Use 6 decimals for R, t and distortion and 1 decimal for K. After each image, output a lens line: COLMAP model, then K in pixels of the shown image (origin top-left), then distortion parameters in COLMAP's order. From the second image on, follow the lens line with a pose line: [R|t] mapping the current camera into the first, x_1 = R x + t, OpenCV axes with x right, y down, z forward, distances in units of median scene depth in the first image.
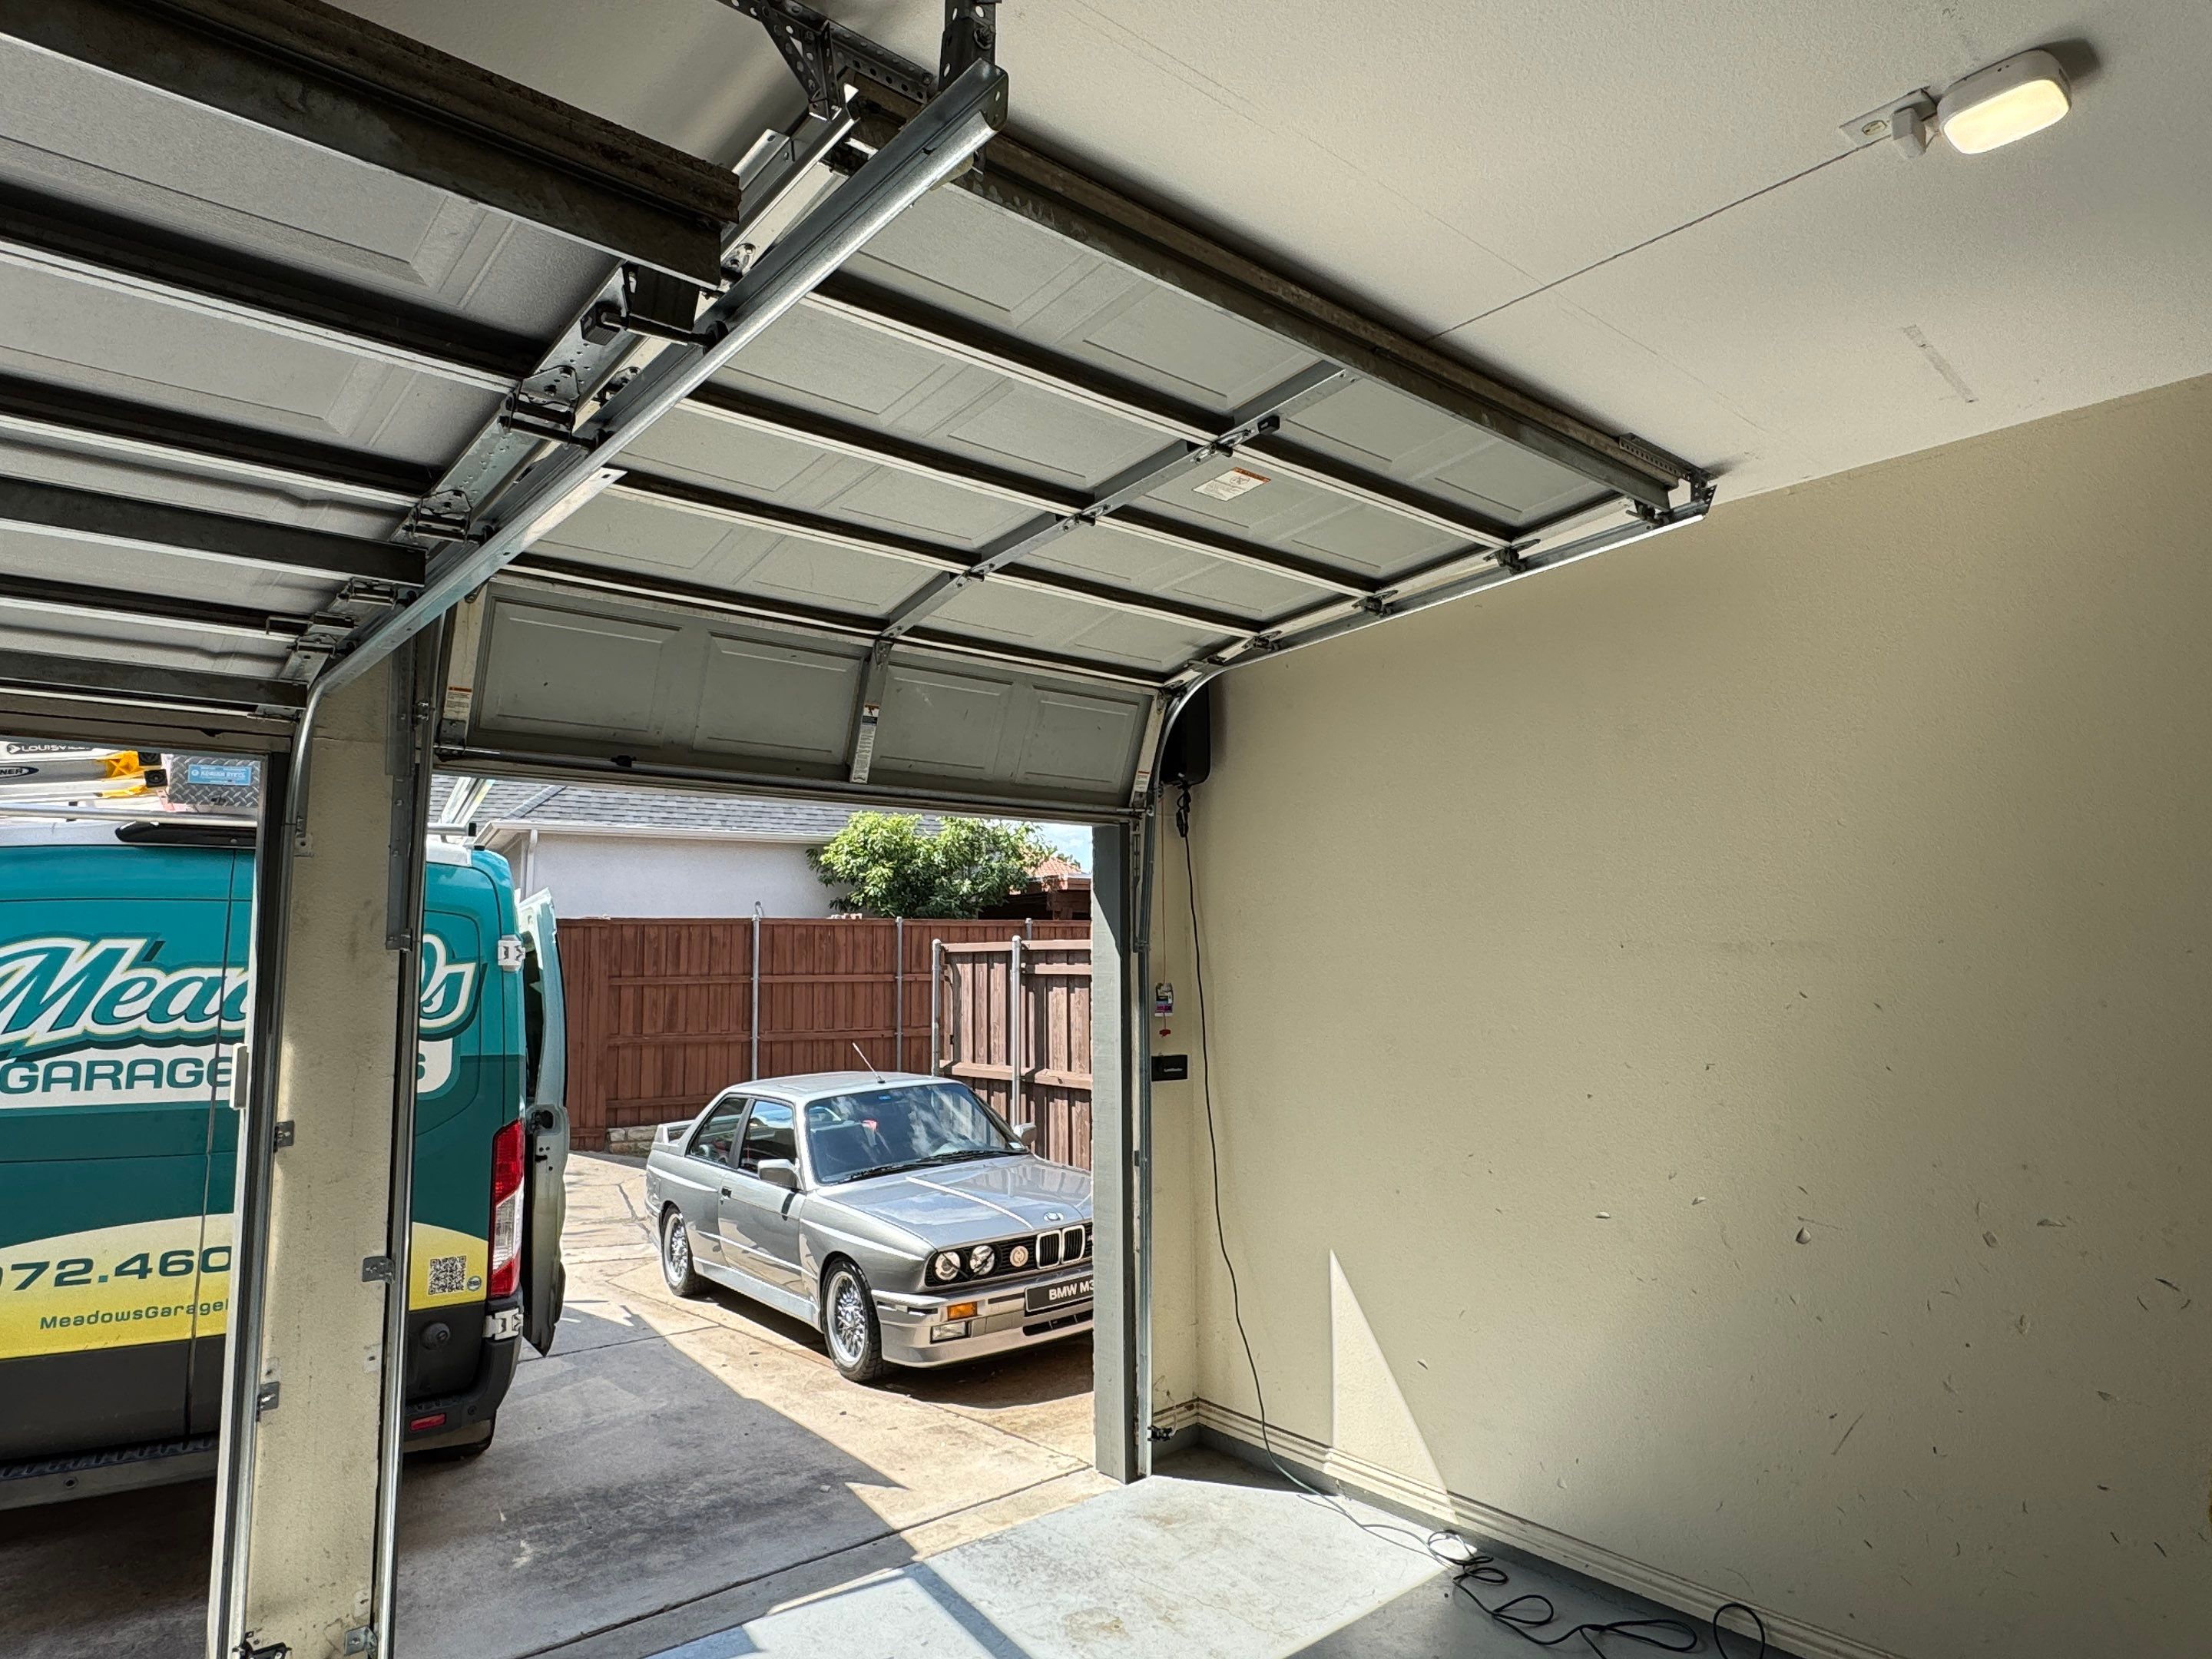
lens RADIAL K [[1282.5, 0, 1106.0], [0, 1282.5, 829.5], [0, 0, 1]] dist [-0.003707, -0.000161]
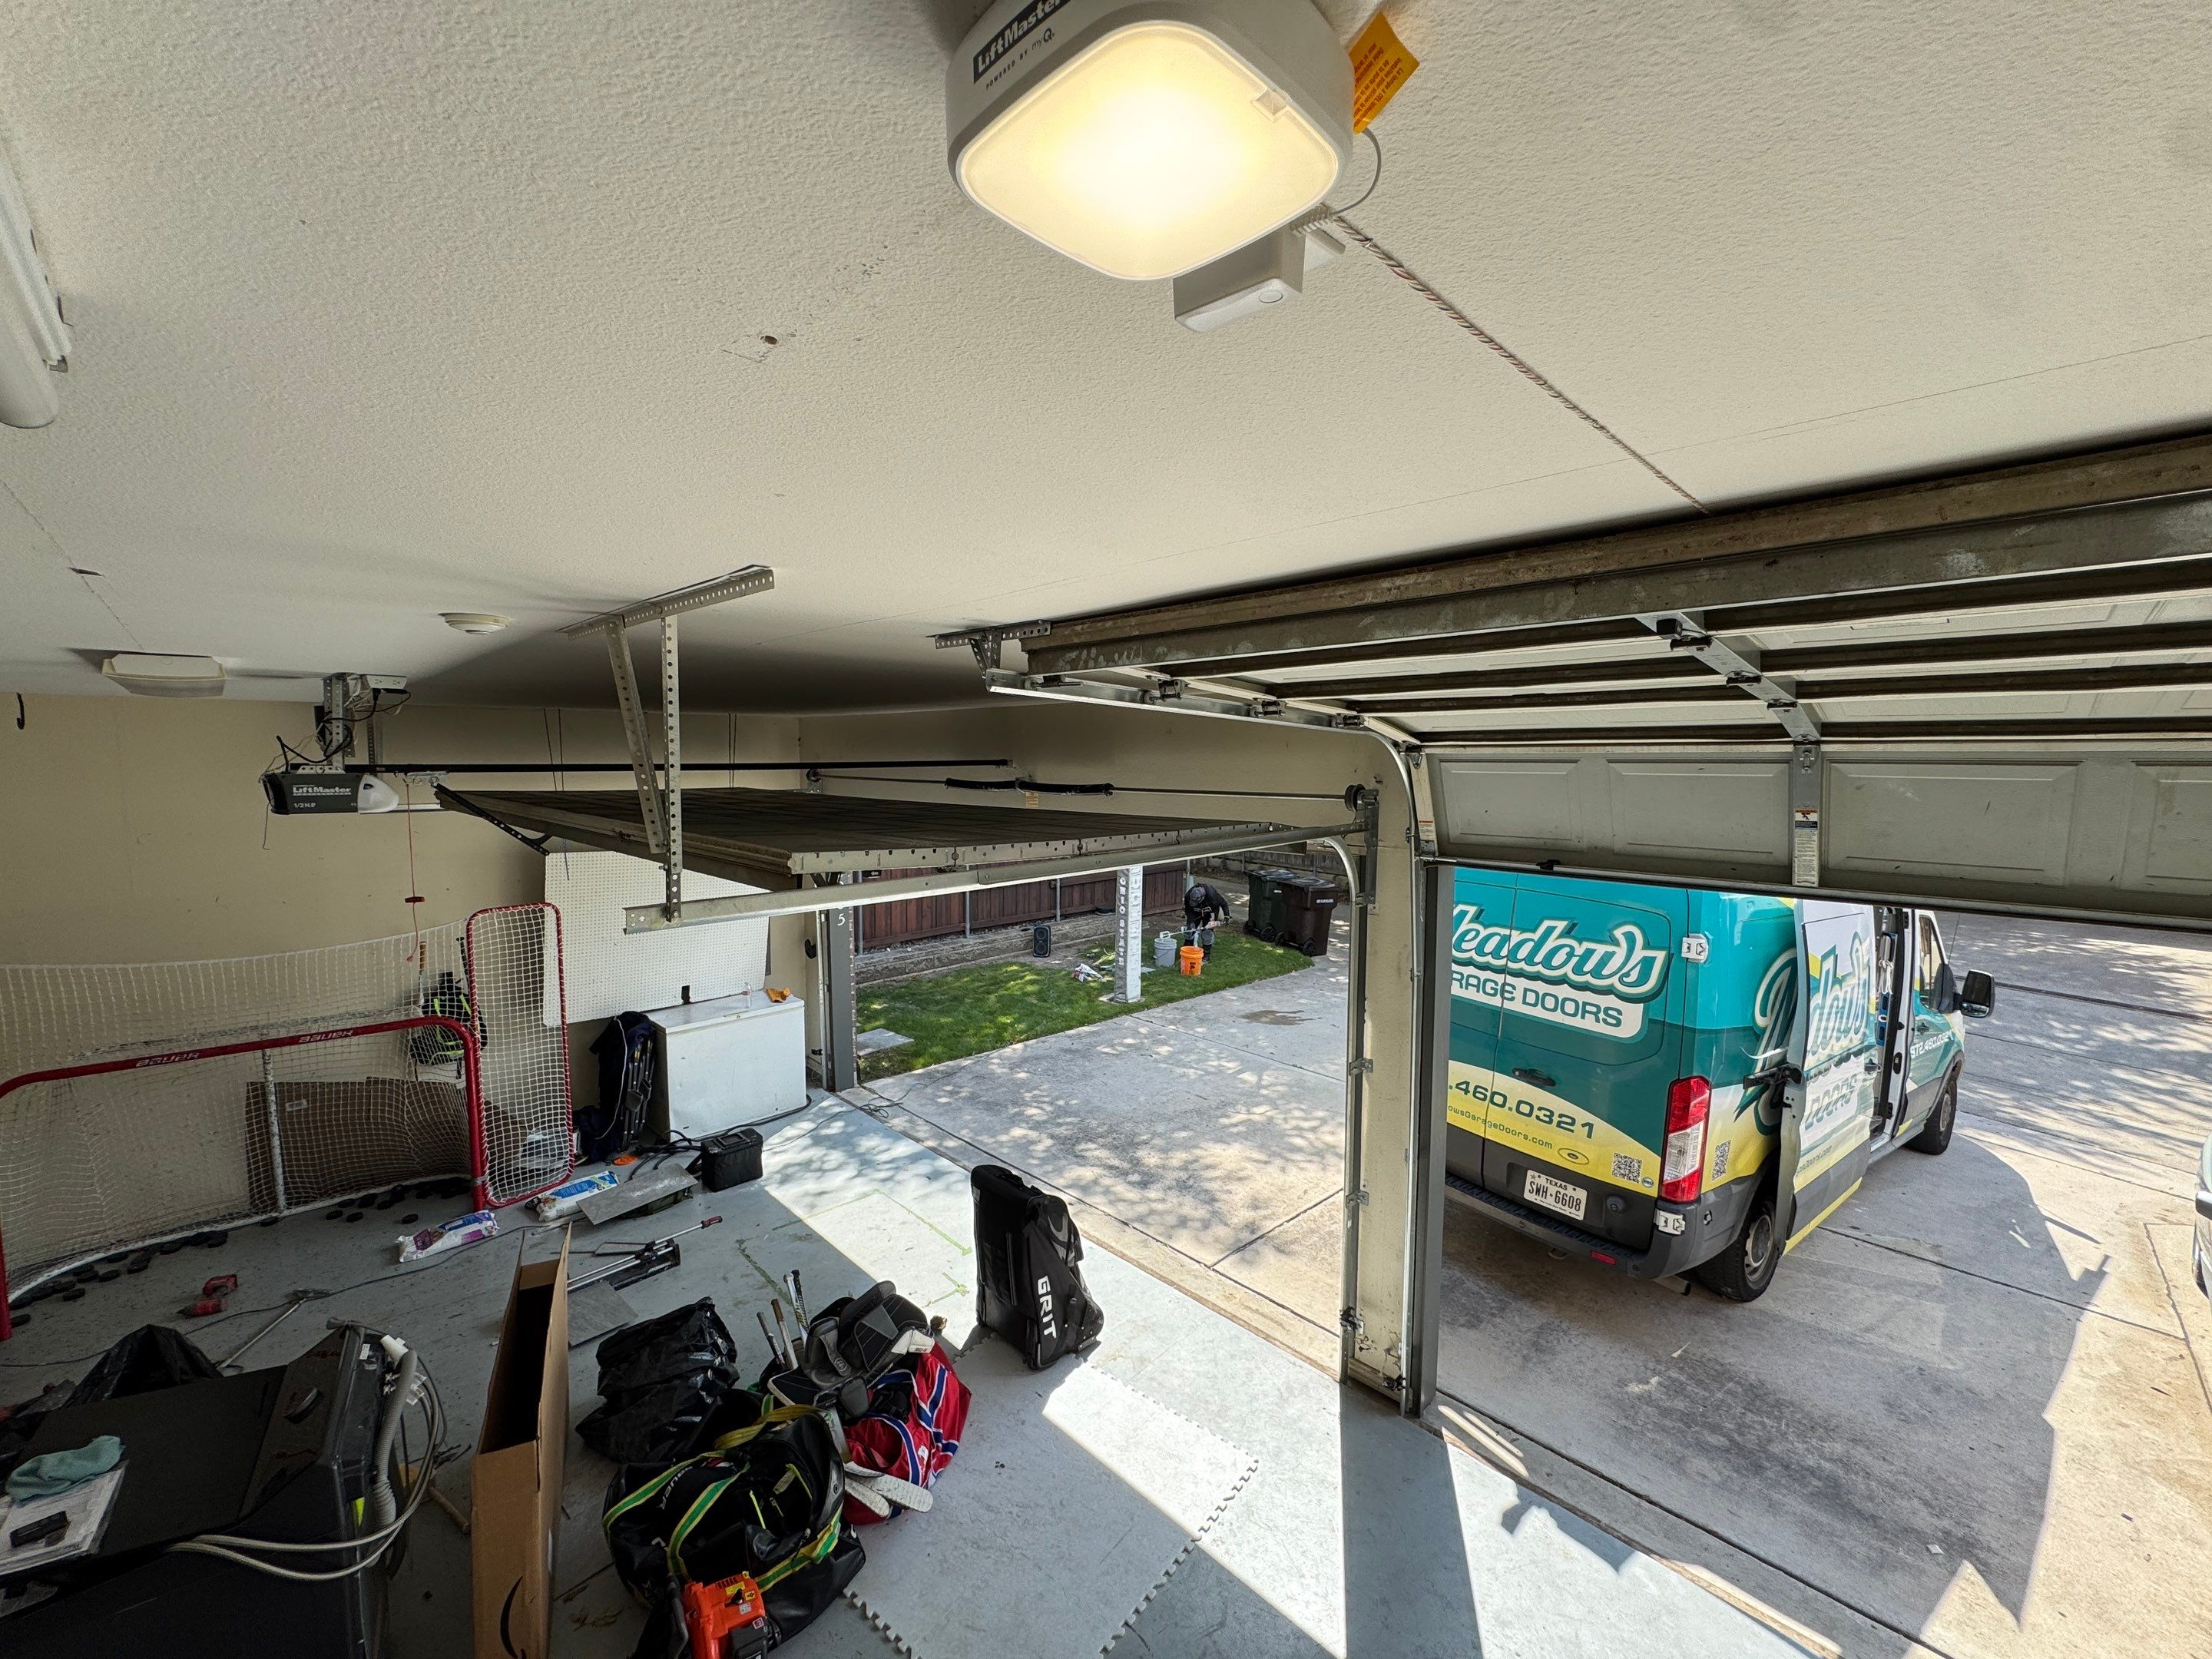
lens RADIAL K [[888.6, 0, 1106.0], [0, 888.6, 829.5], [0, 0, 1]] dist [0.000436, -0.000322]
pose [[0.084742, 0.088827, -0.992436, 0.405075], [0.093785, 0.990886, 0.096696, -0.184399], [0.991979, -0.101270, 0.075639, 0.412362]]
